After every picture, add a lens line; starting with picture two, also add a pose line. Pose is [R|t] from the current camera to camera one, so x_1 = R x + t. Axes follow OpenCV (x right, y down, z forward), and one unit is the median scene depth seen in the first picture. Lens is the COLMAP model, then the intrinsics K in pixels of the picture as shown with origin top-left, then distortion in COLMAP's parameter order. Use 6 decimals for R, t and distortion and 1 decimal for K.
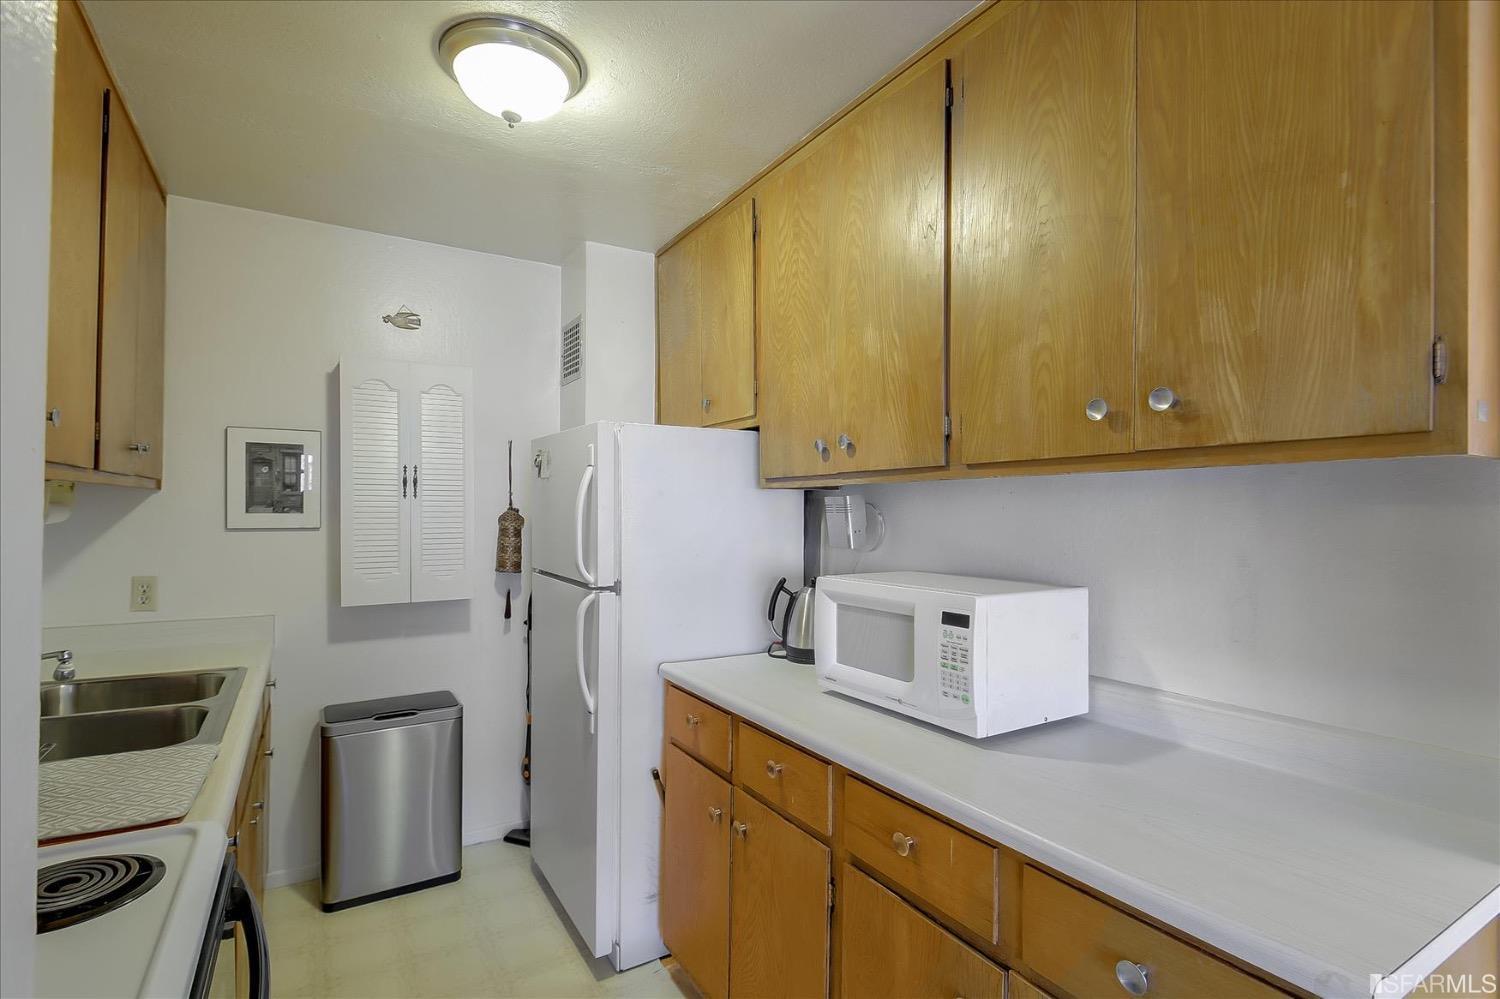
lens RADIAL K [[711.9, 0, 738.4], [0, 711.9, 511.3], [0, 0, 1]] dist [0.020826, -0.023952]
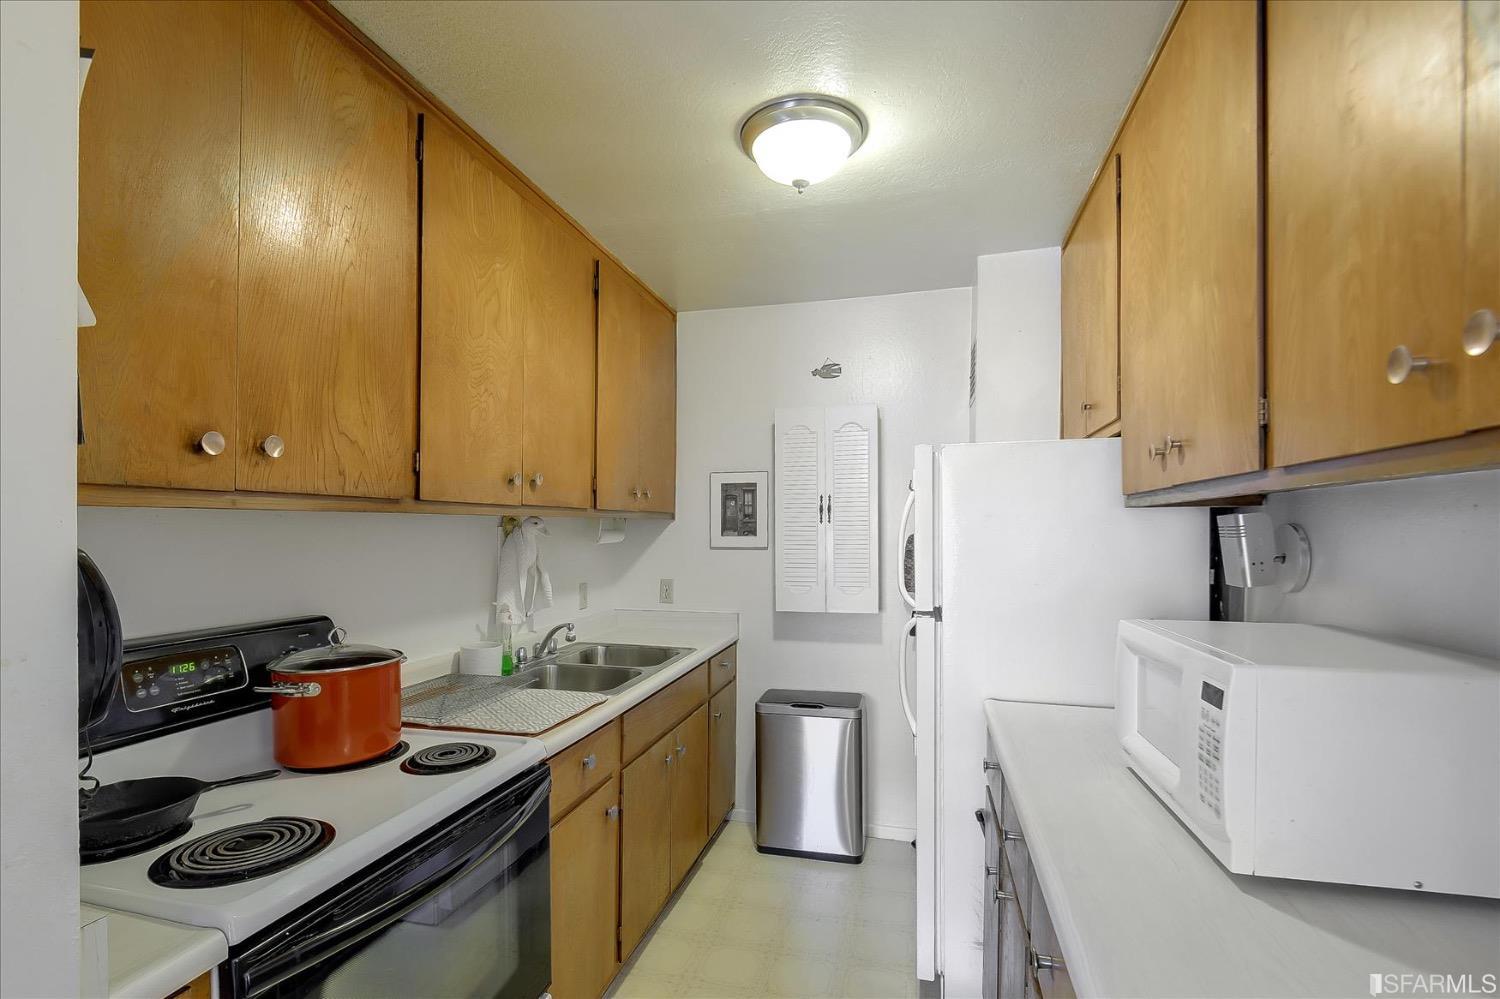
lens RADIAL K [[687.1, 0, 722.9], [0, 687.1, 534.1], [0, 0, 1]] dist [0.019121, -0.021292]
pose [[0.694957, -0.001124, -0.719050, 0.246589], [0.004072, 0.999989, 0.002373, -0.004255], [0.719040, -0.004578, 0.694954, 0.103998]]
